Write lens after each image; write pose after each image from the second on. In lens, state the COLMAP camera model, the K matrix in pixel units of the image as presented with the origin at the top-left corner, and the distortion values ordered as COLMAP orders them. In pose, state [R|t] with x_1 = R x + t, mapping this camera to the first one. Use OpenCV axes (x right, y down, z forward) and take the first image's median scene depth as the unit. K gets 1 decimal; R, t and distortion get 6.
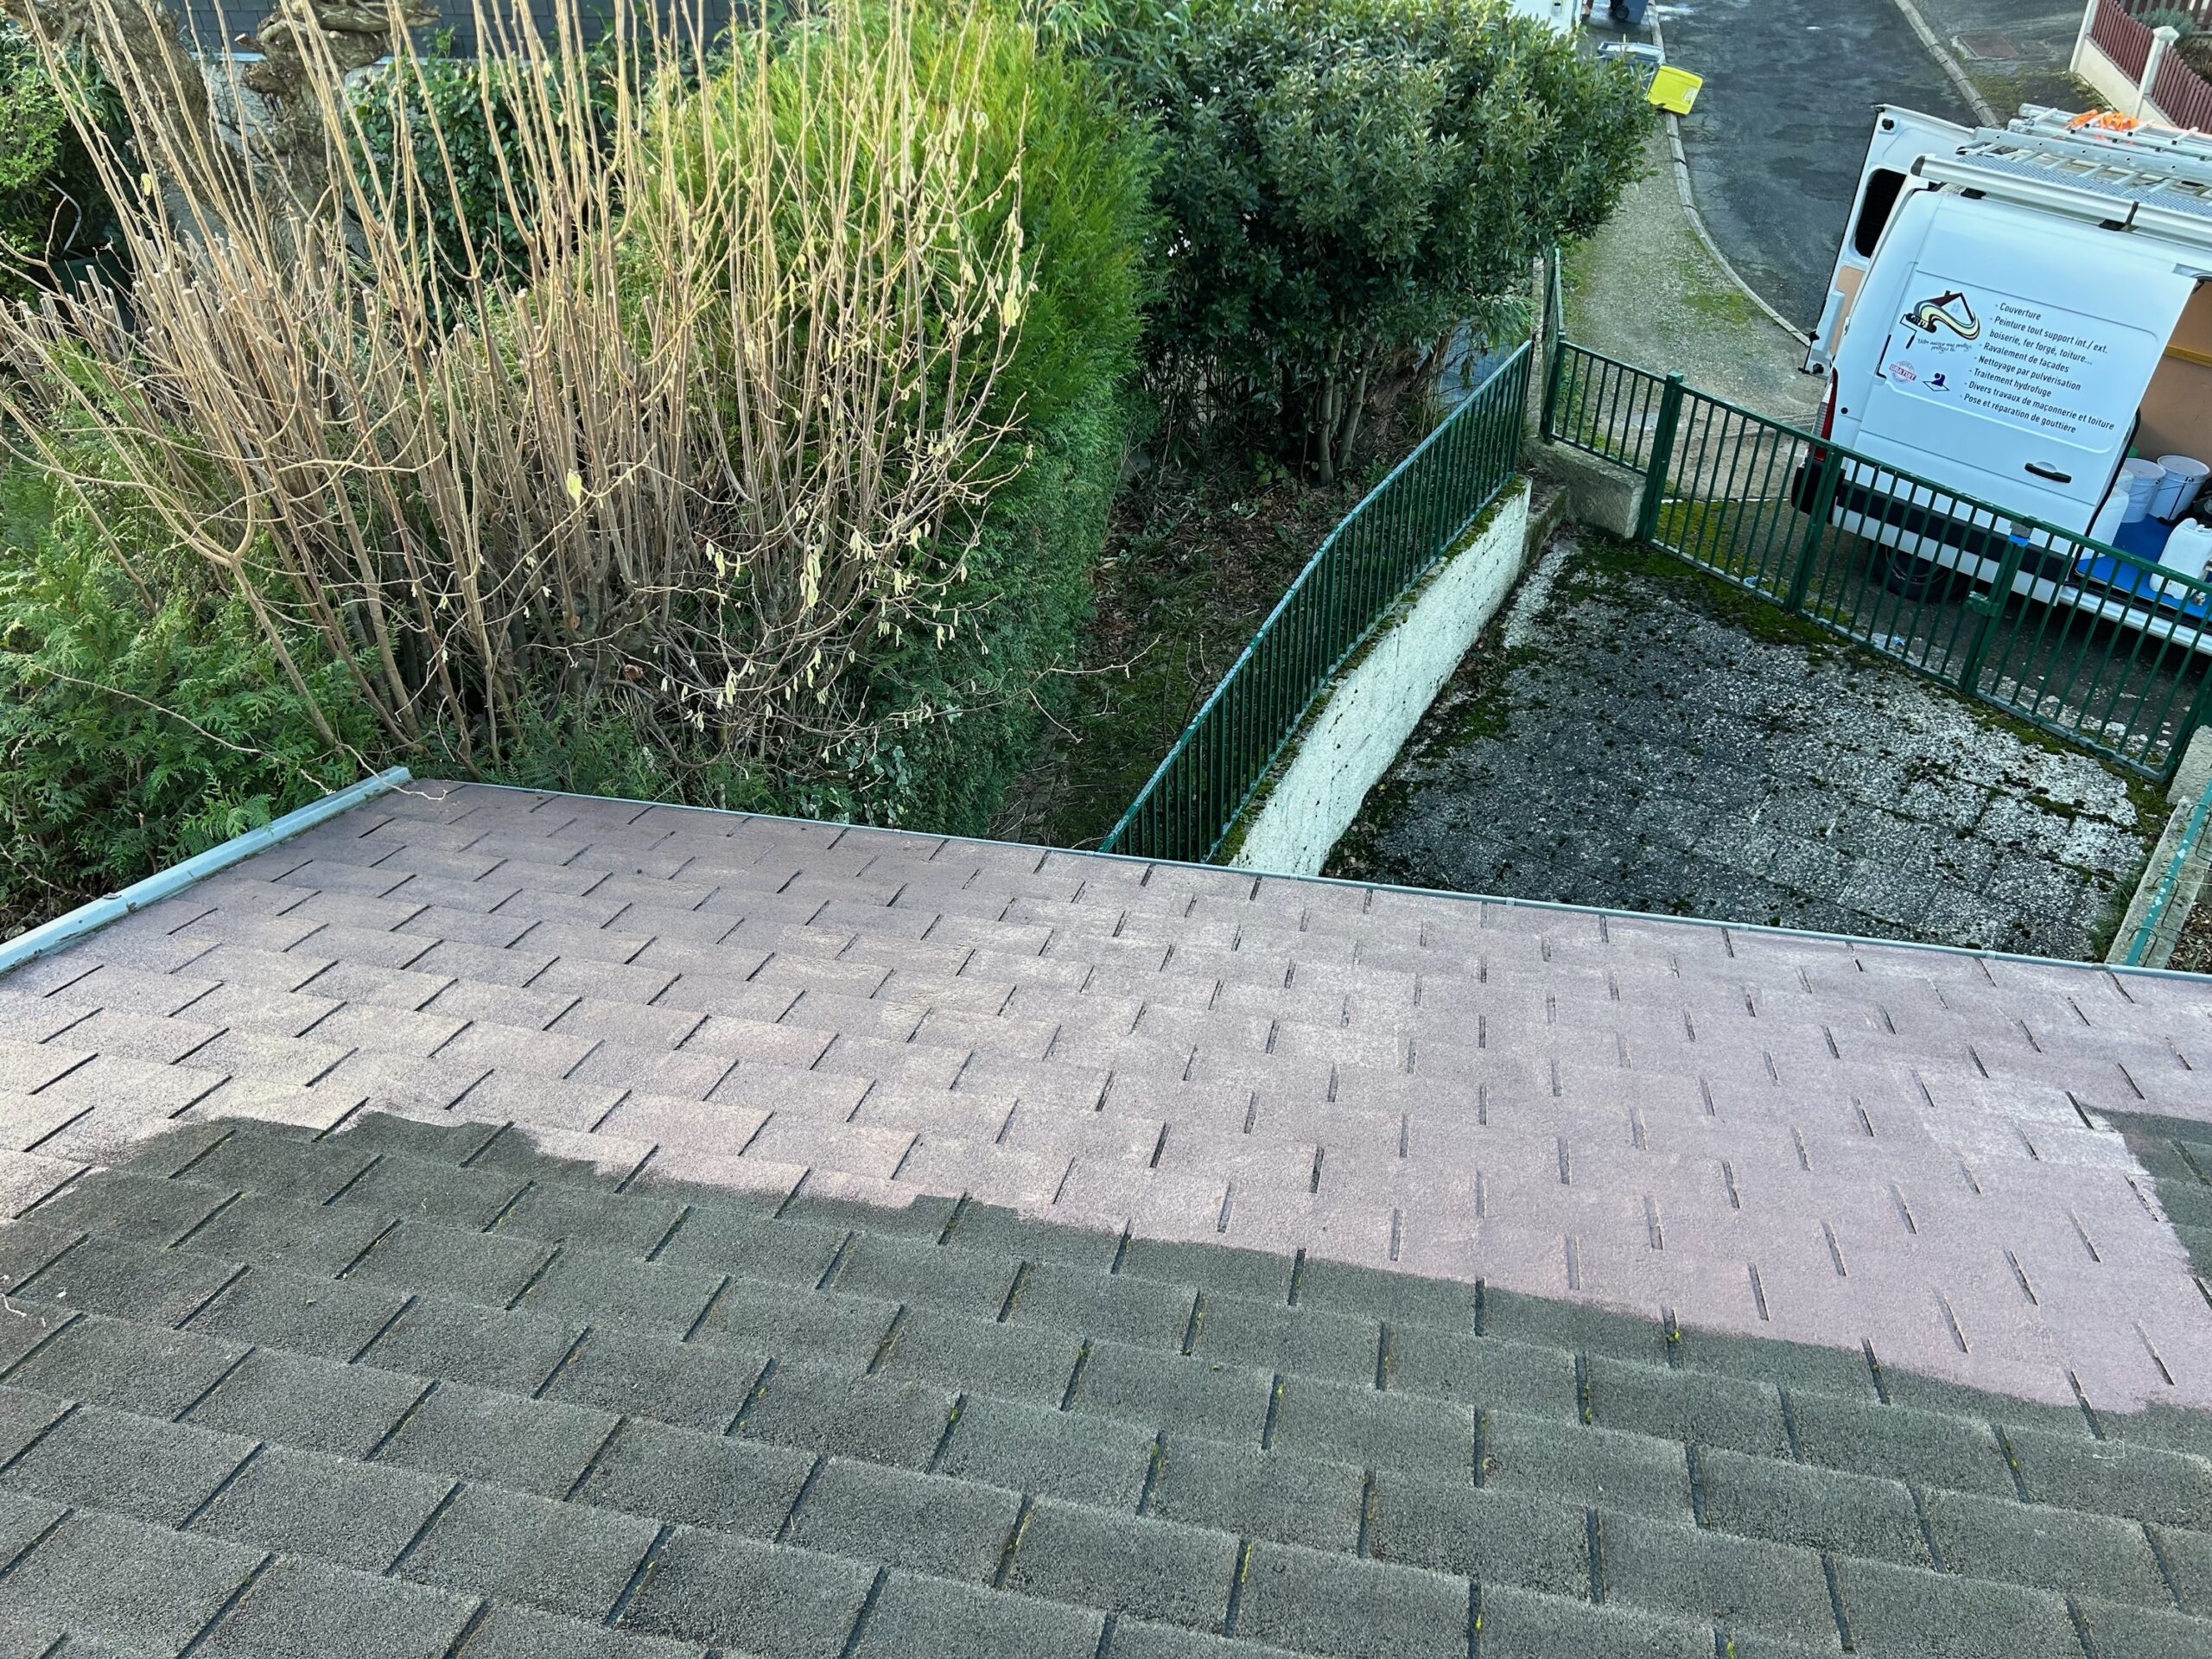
lens RADIAL K [[1625.9, 0, 1076.6], [0, 1625.9, 807.1], [0, 0, 1]] dist [0.027915, -0.032241]
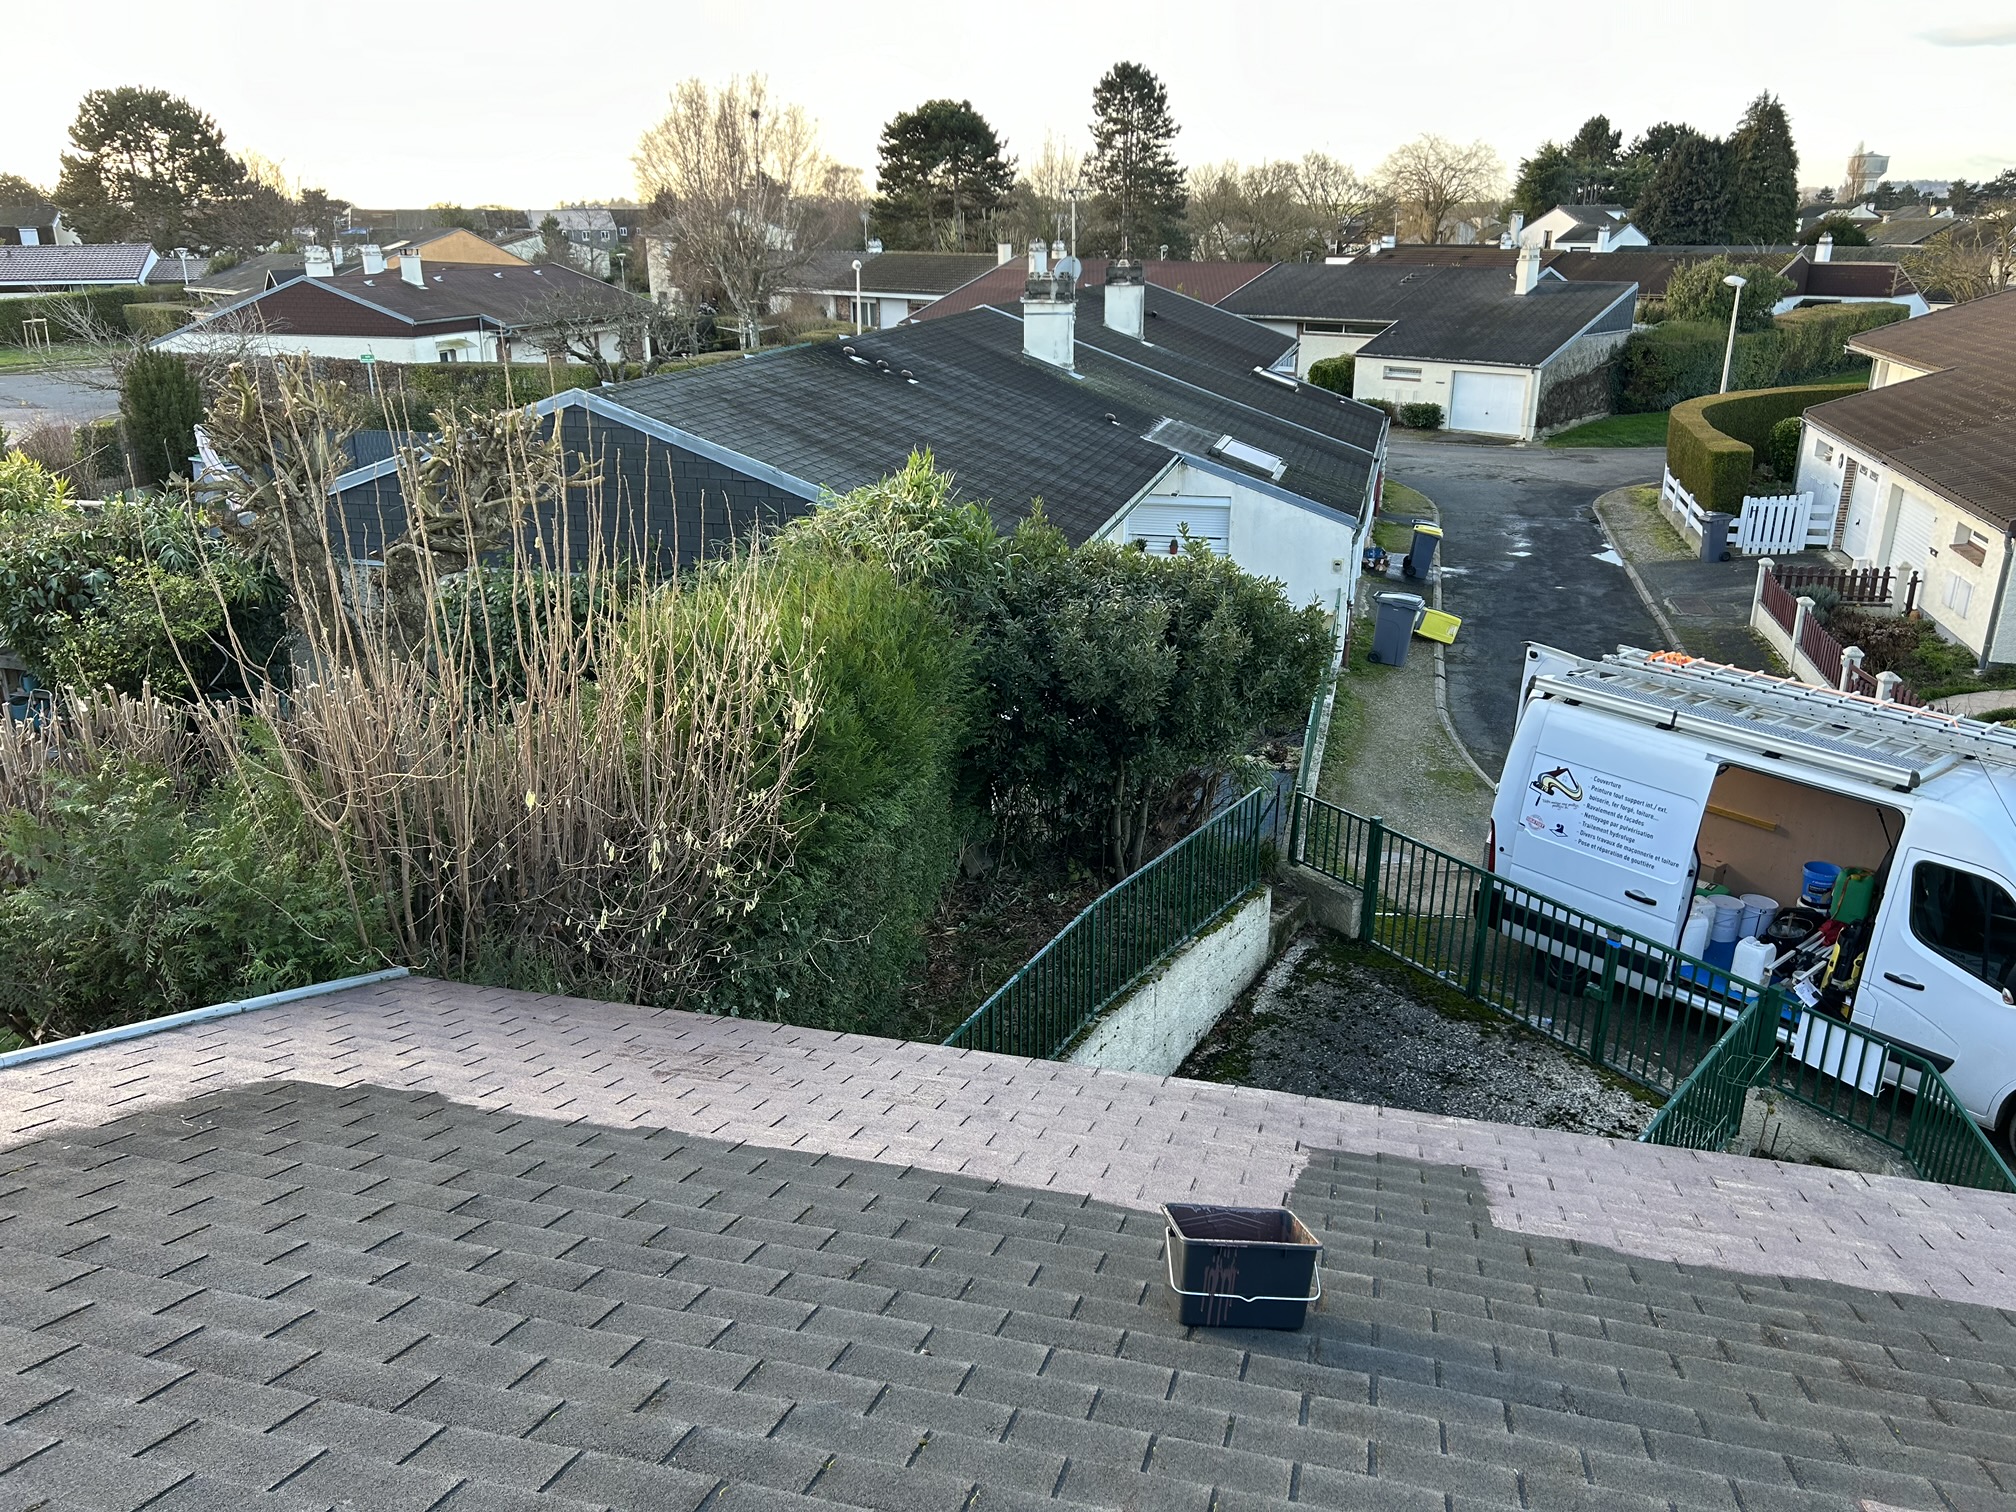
lens RADIAL K [[1481.8, 0, 981.2], [0, 1481.8, 735.6], [0, 0, 1]] dist [0.027915, -0.032241]
pose [[0.998171, 0.045054, -0.040311, 0.087904], [-0.055595, 0.946025, -0.319291, 0.087117], [0.023750, 0.320948, 0.946799, -0.209840]]
